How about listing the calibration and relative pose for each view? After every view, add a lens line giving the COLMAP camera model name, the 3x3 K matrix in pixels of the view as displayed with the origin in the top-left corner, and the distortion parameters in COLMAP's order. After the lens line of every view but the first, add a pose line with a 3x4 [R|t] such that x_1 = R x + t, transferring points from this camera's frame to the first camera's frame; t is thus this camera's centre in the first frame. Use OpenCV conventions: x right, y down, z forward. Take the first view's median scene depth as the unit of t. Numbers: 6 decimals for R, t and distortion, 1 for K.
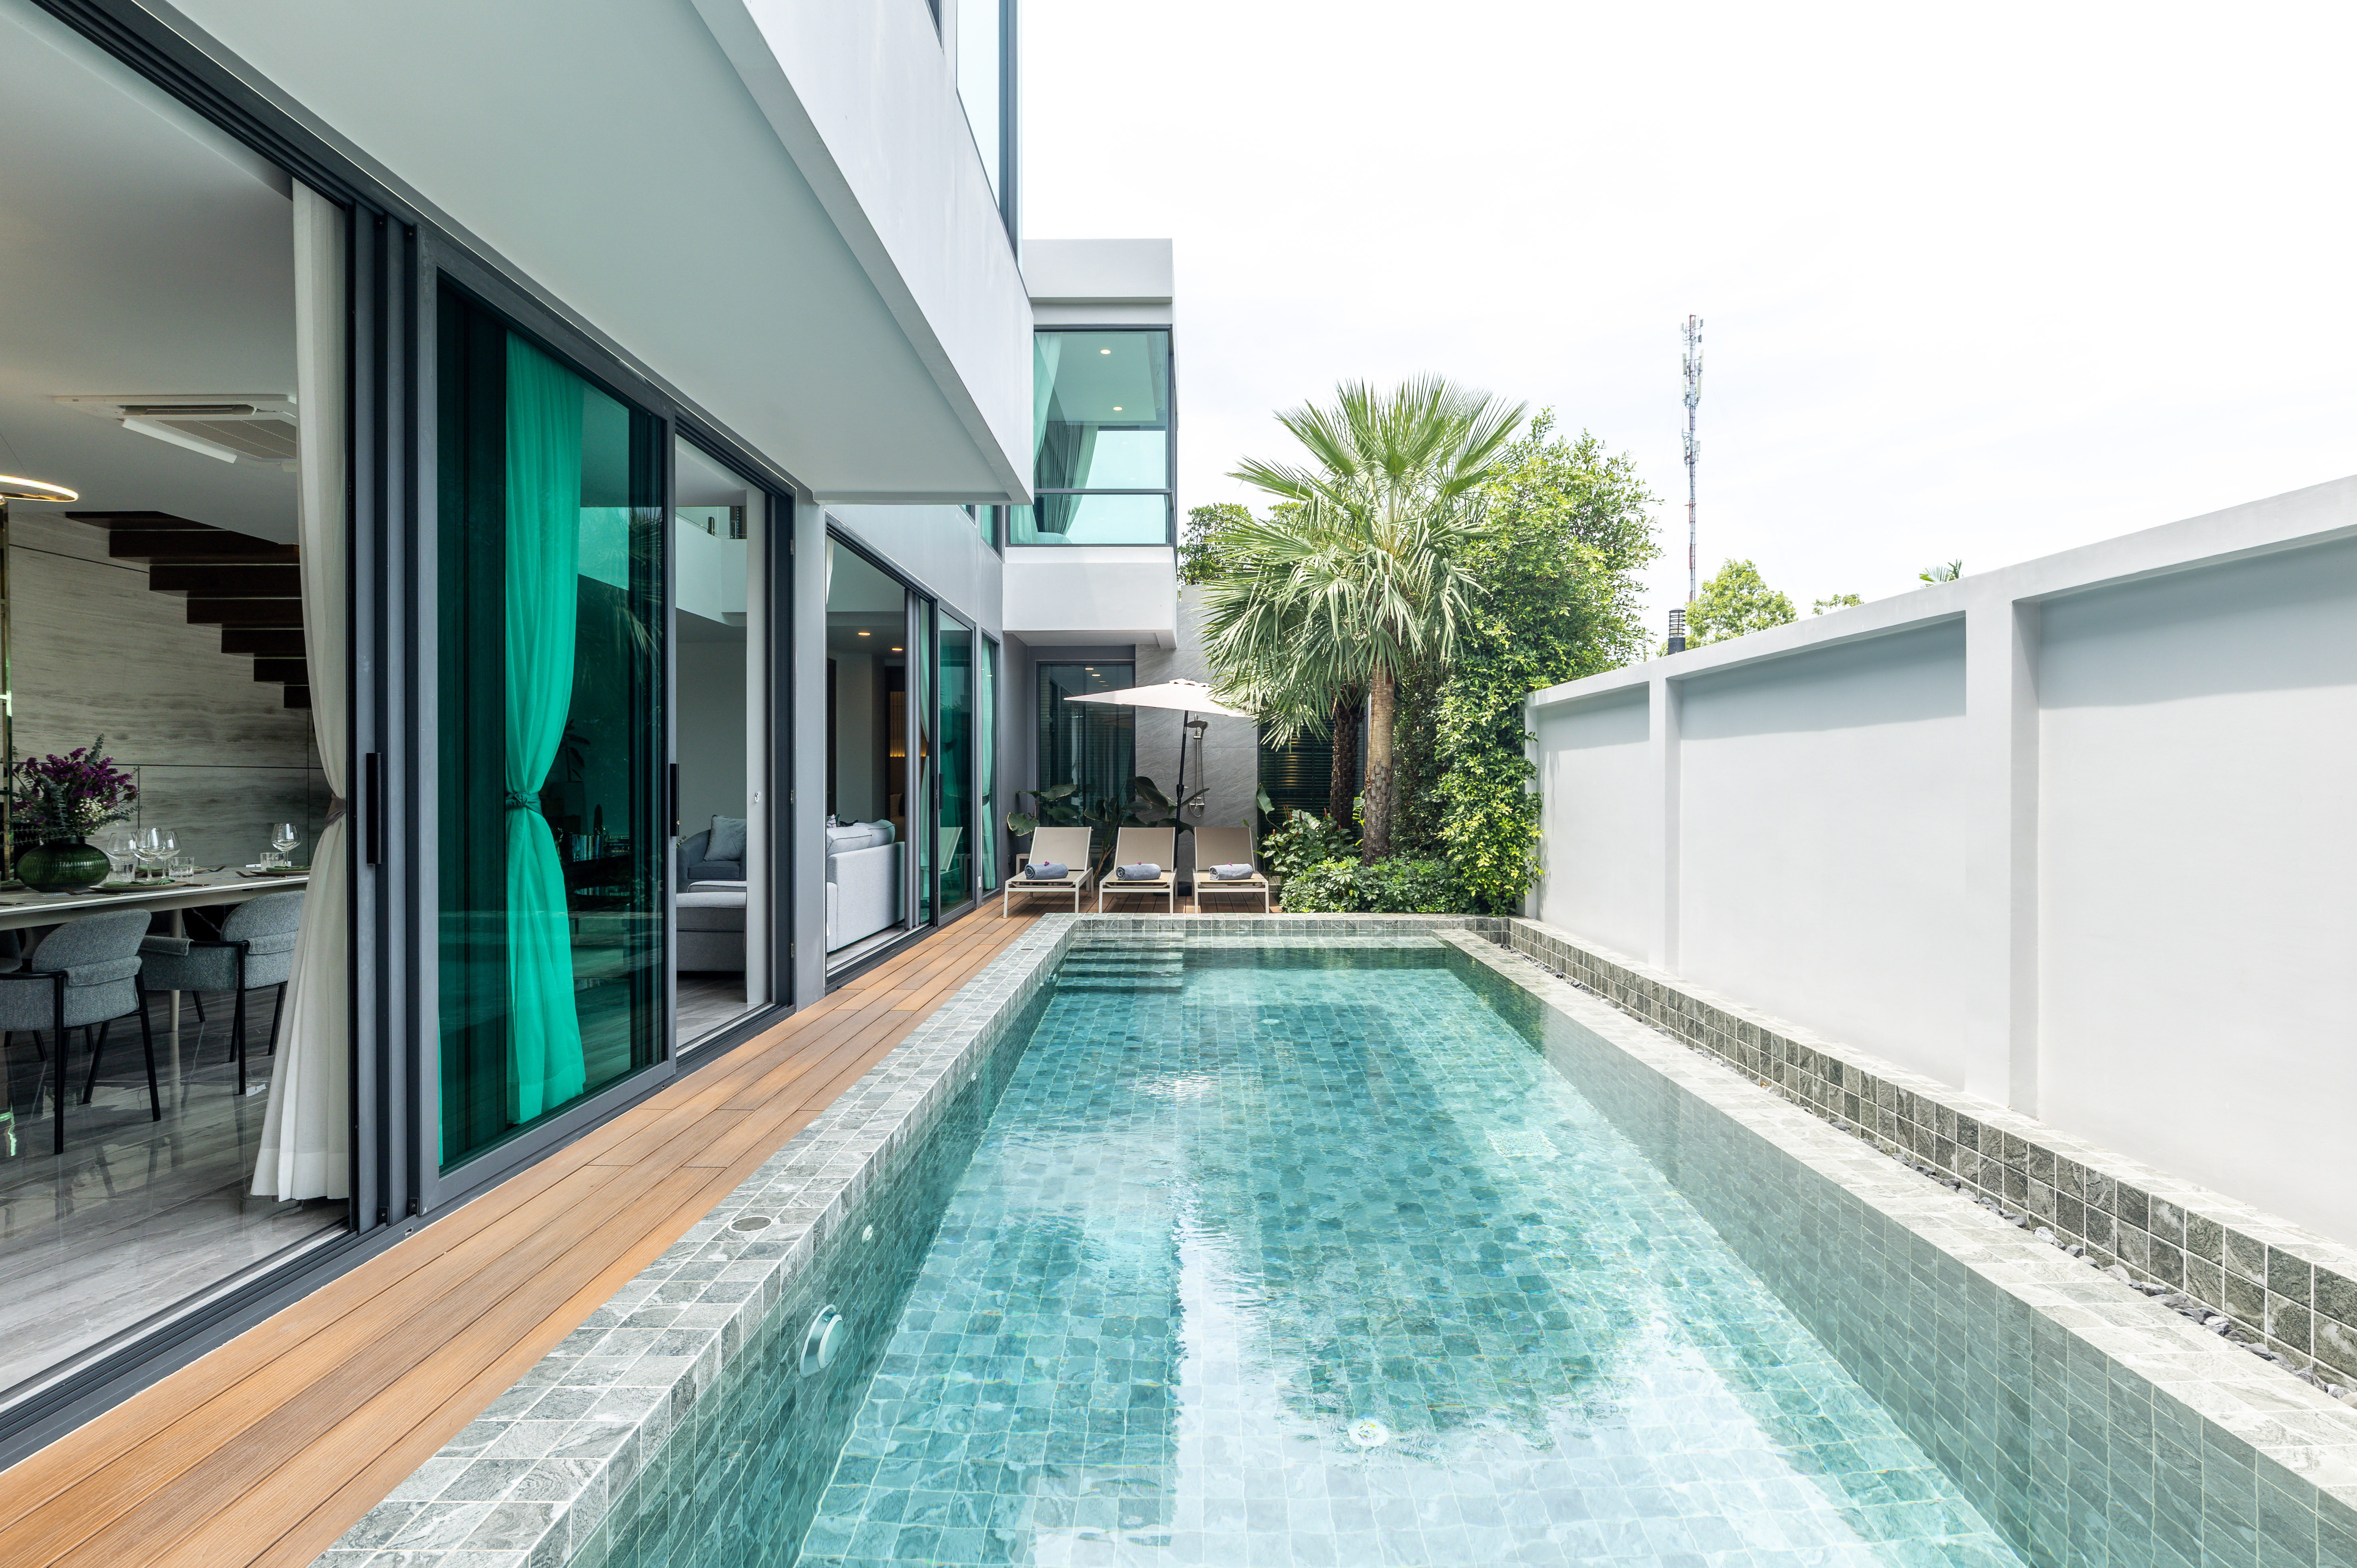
lens RADIAL K [[1112.7, 0, 1188.3], [0, 1112.7, 785.3], [0, 0, 1]] dist [-0.005302, -0.000498]
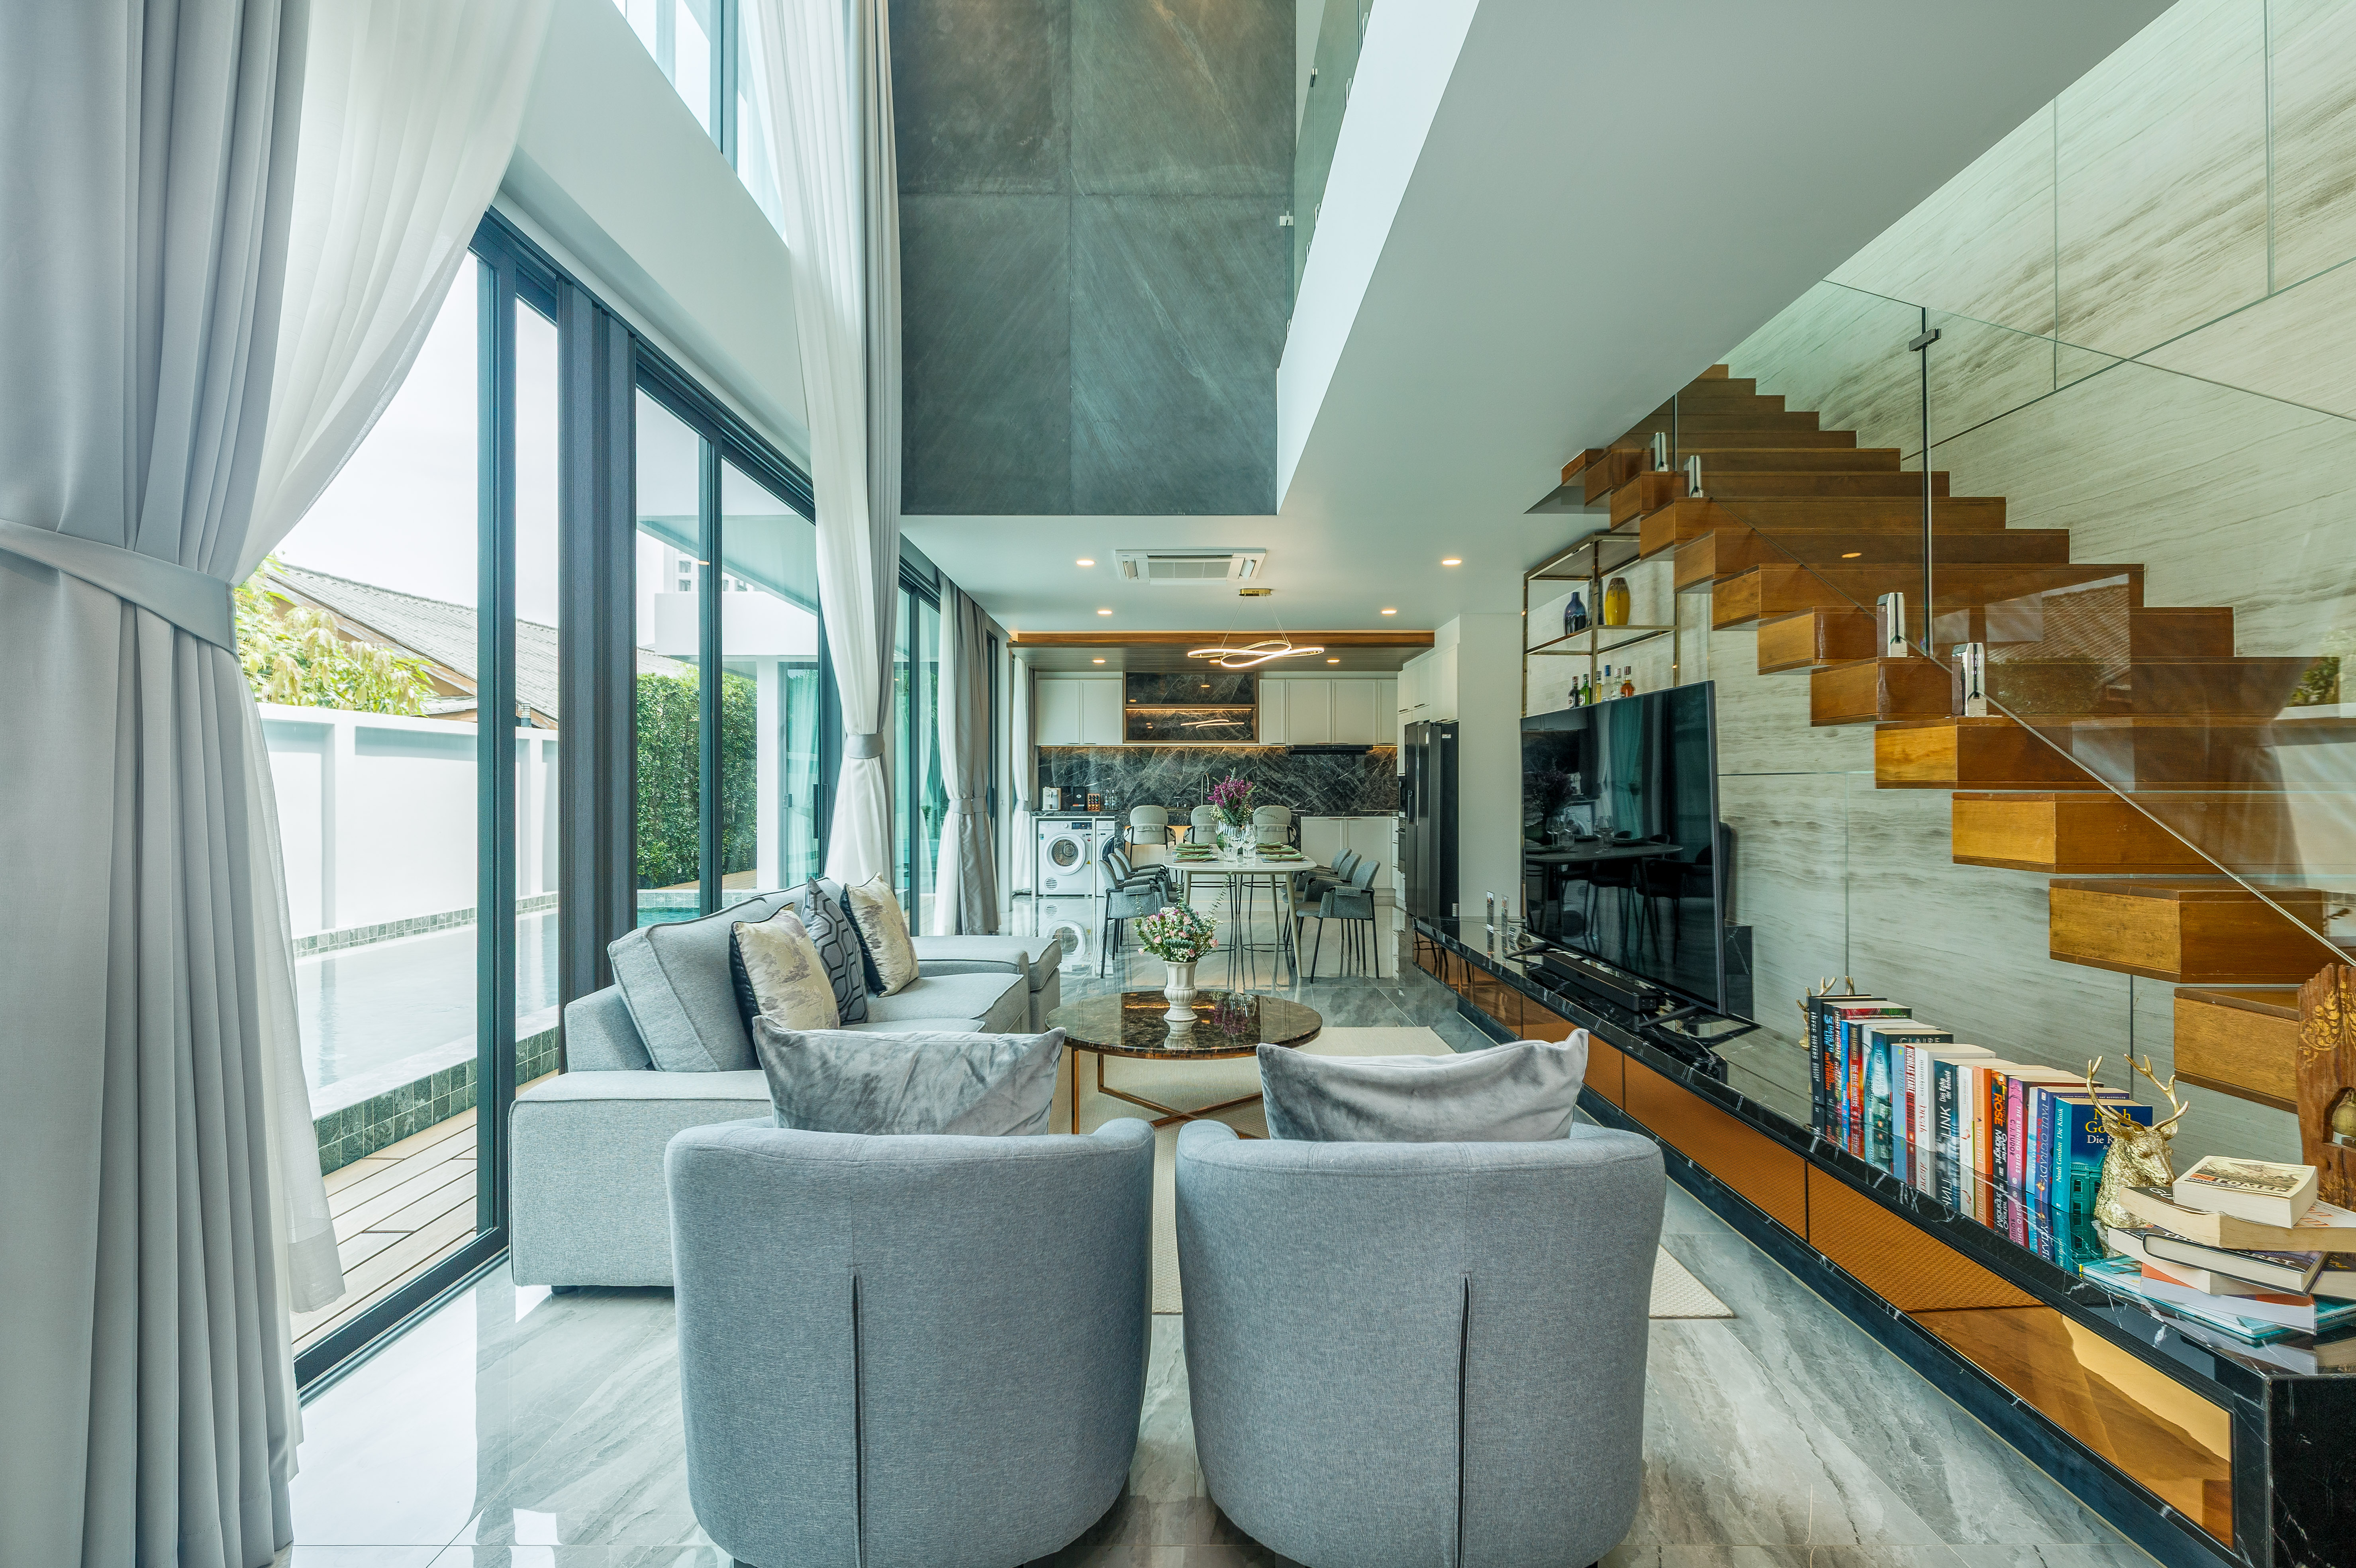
lens RADIAL K [[1078.1, 0, 1183.2], [0, 1078.1, 783.5], [0, 0, 1]] dist [-0.002047, -0.000553]
pose [[-0.999773, 0.001139, -0.021274, -0.461858], [0.001137, 0.999999, 0.000096, -0.010476], [0.021274, 0.000072, -0.999774, 1.437579]]
